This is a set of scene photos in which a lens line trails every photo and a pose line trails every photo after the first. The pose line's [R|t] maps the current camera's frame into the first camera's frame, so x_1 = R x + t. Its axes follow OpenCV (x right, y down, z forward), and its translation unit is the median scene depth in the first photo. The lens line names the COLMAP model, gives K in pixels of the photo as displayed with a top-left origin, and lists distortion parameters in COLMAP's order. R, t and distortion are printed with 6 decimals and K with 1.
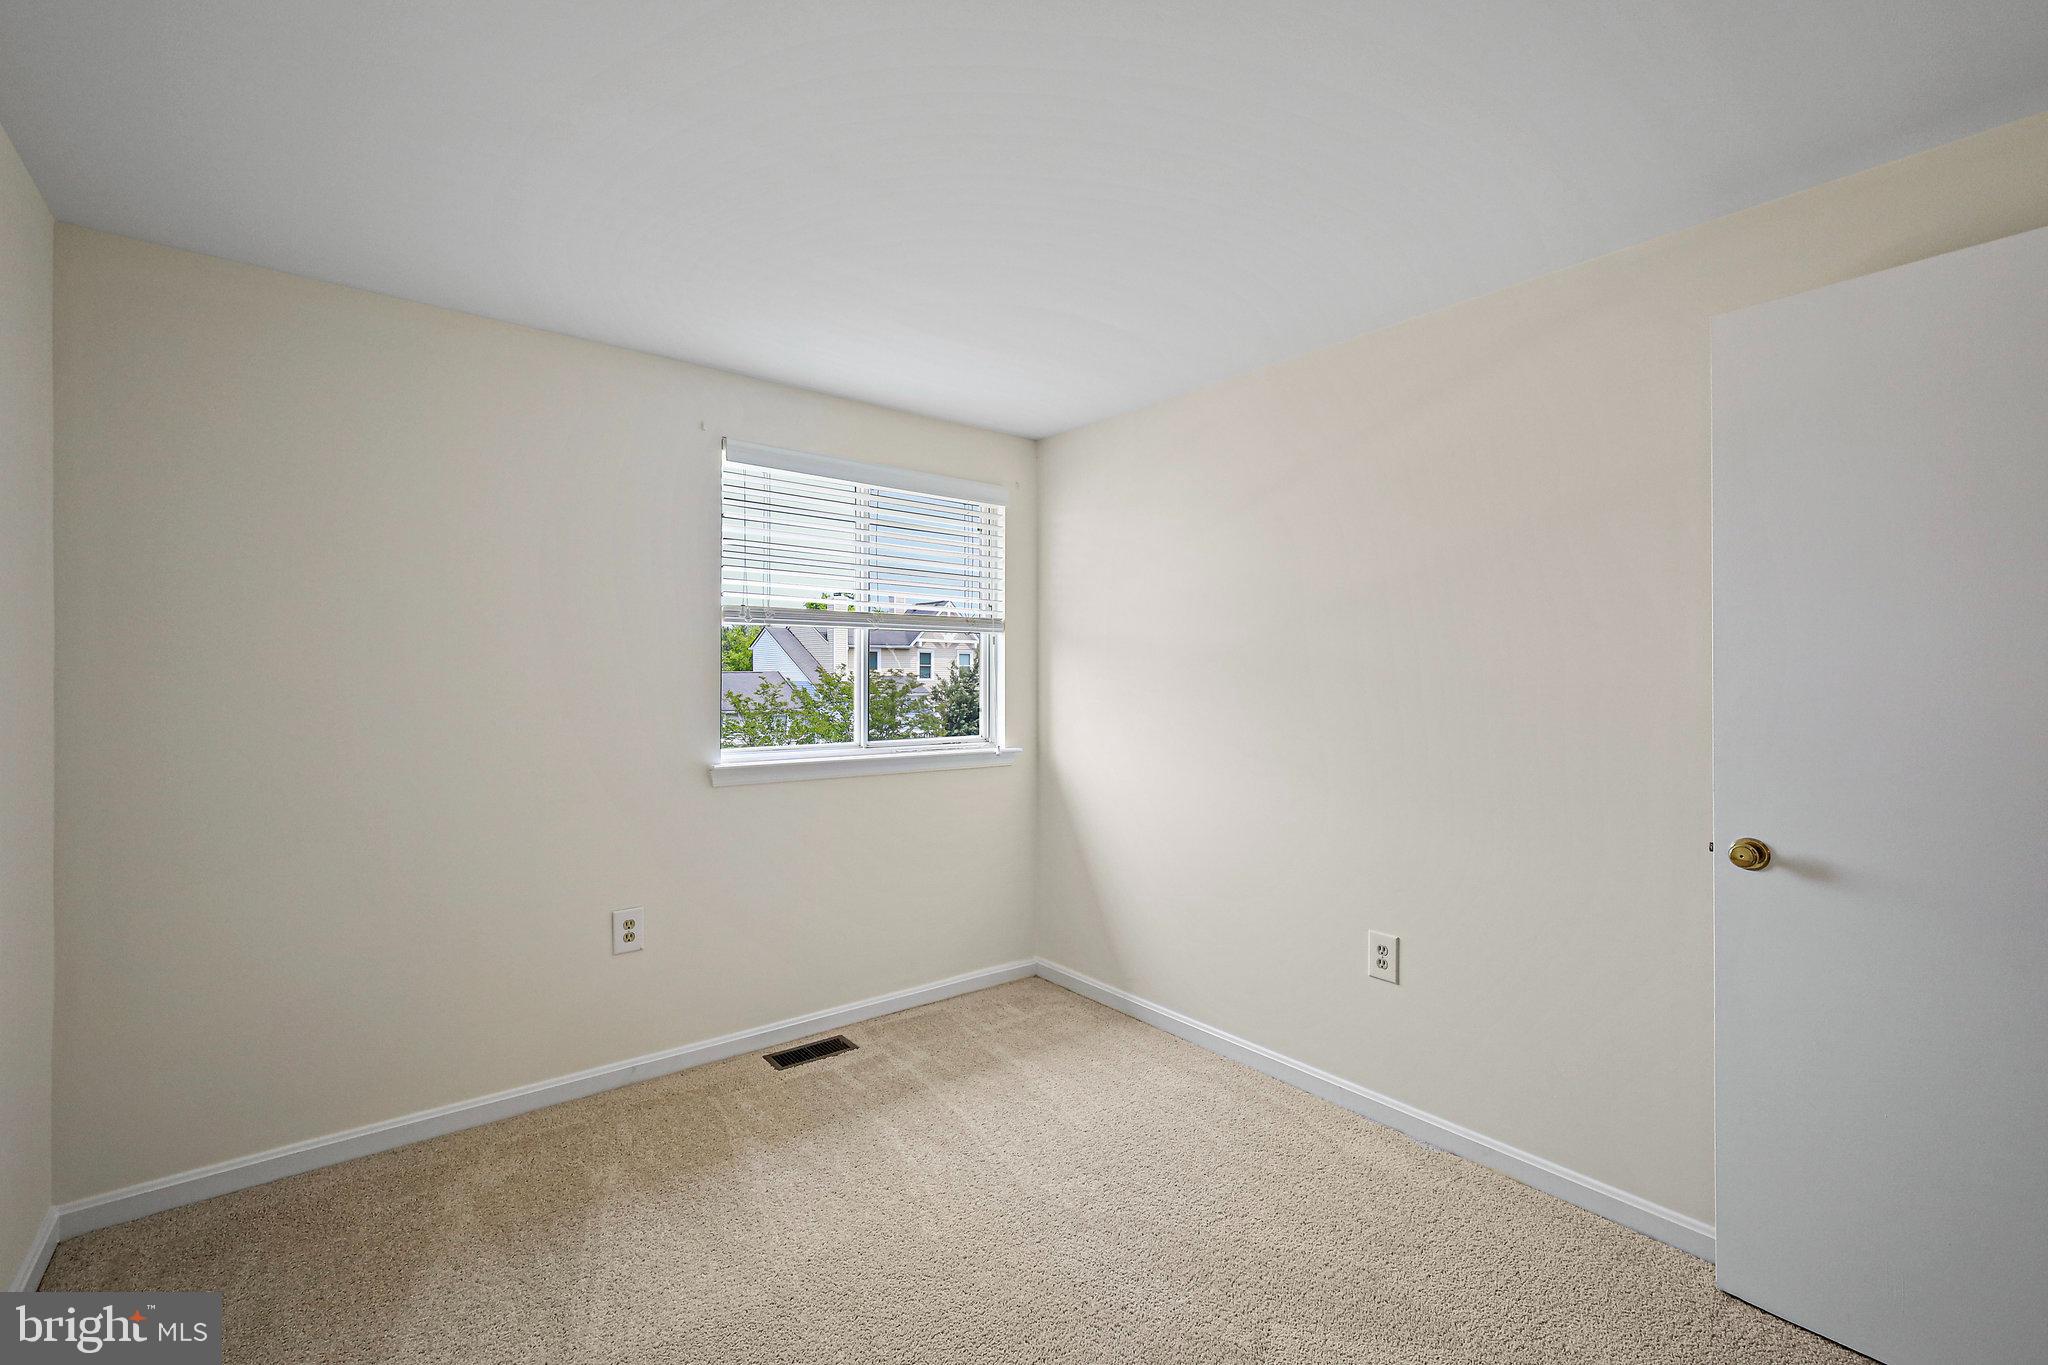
lens RADIAL K [[893.8, 0, 1021.4], [0, 893.8, 684.5], [0, 0, 1]] dist [0.008074, -0.000844]
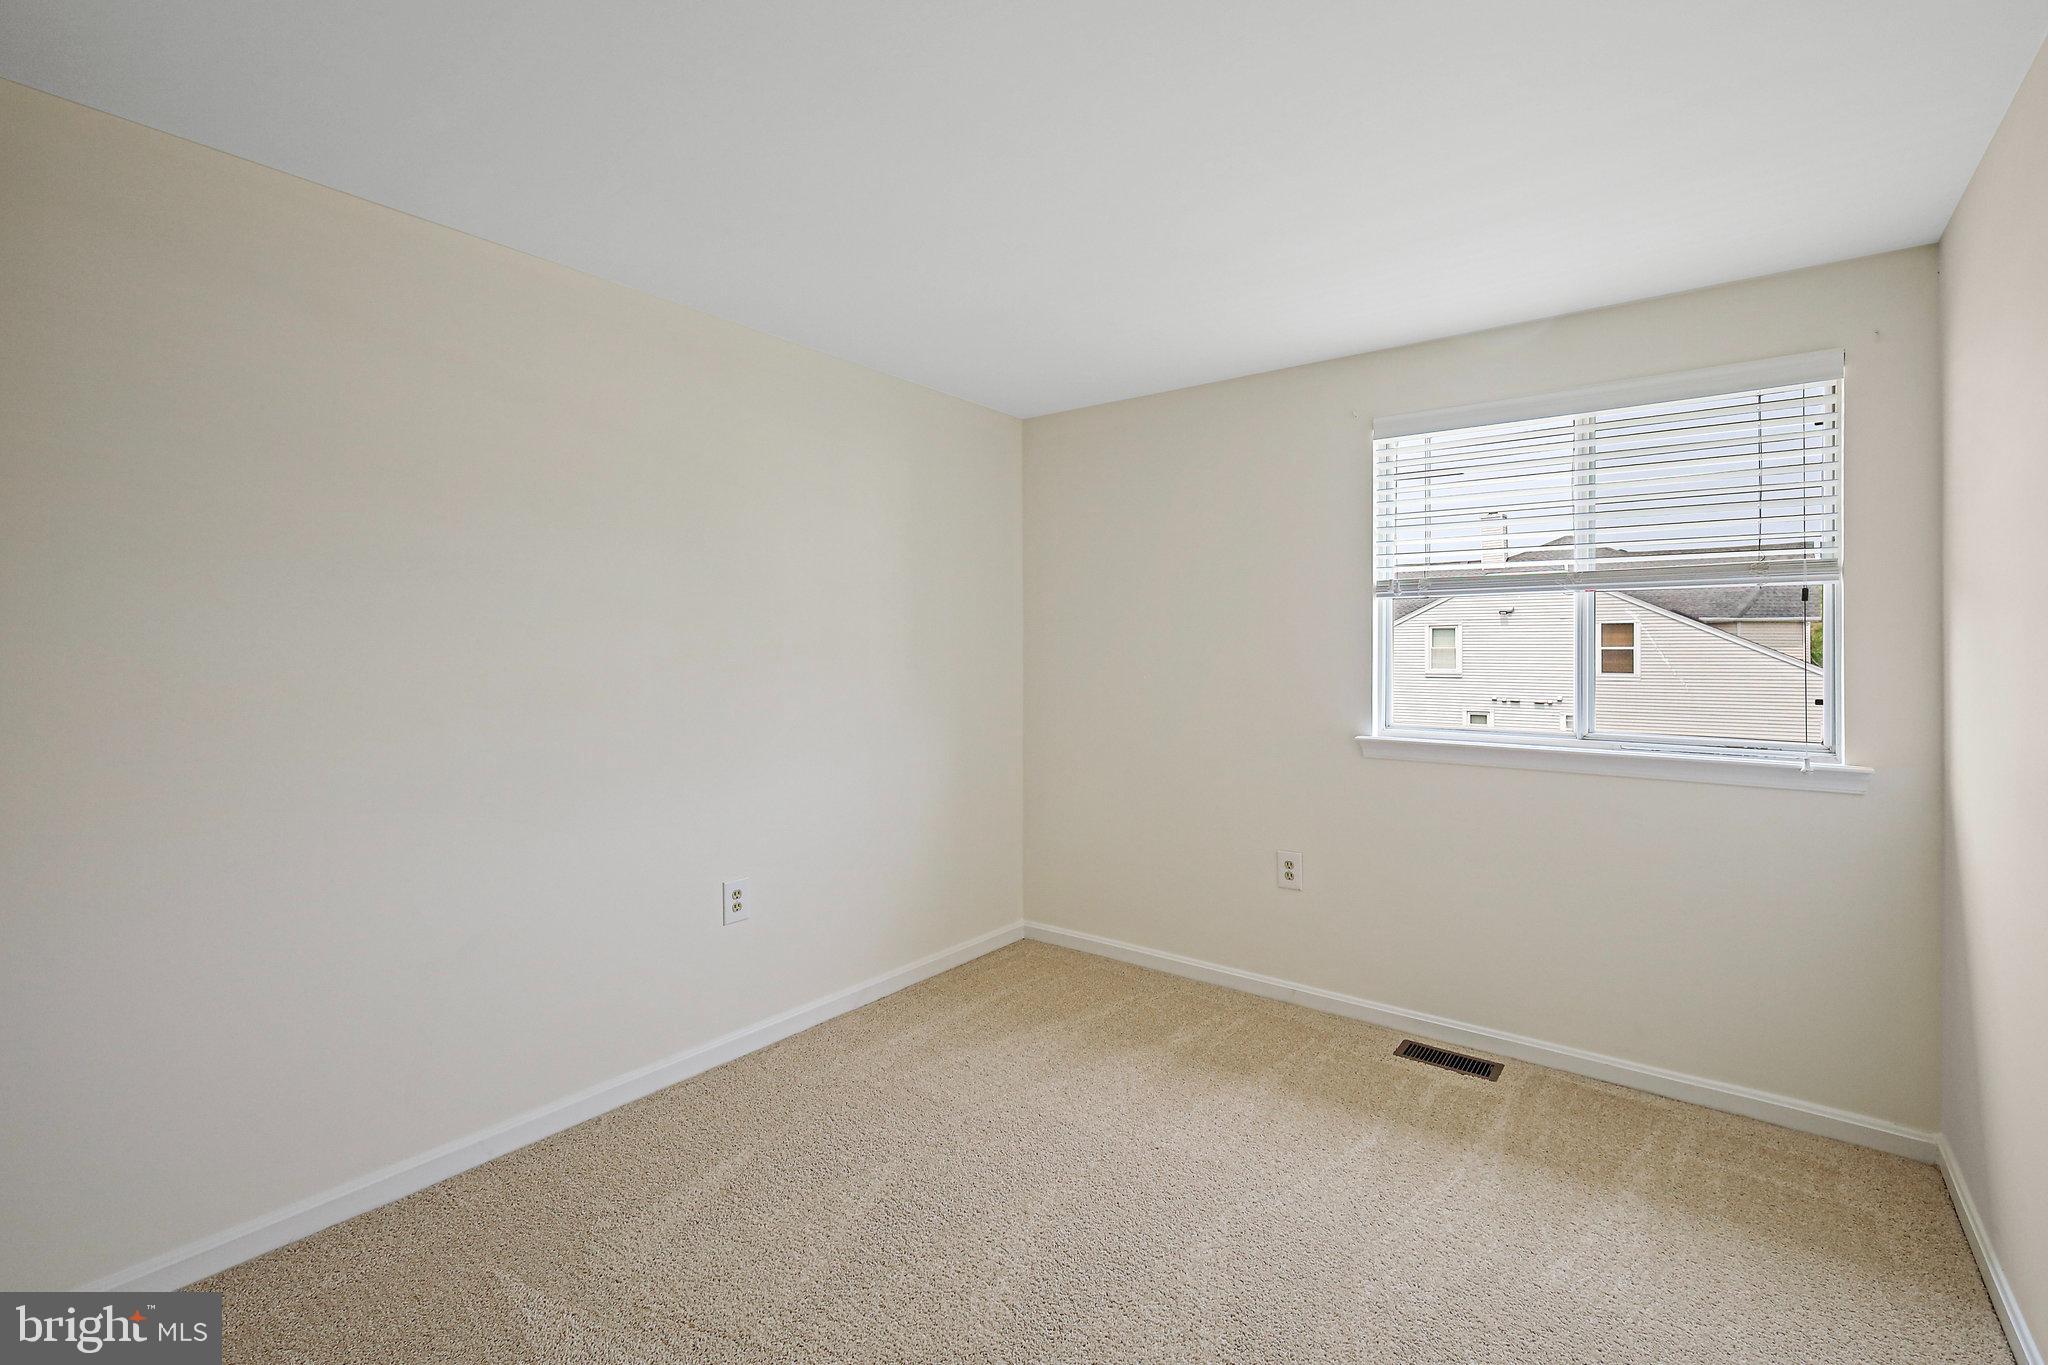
lens RADIAL K [[893.8, 0, 1024.4], [0, 893.8, 661.5], [0, 0, 1]] dist [0.008074, -0.000844]
pose [[0.242947, 0.009617, -0.969992, 0.544489], [-0.012111, 0.999903, 0.006880, 0.001225], [0.969964, 0.010076, 0.243040, 0.349575]]
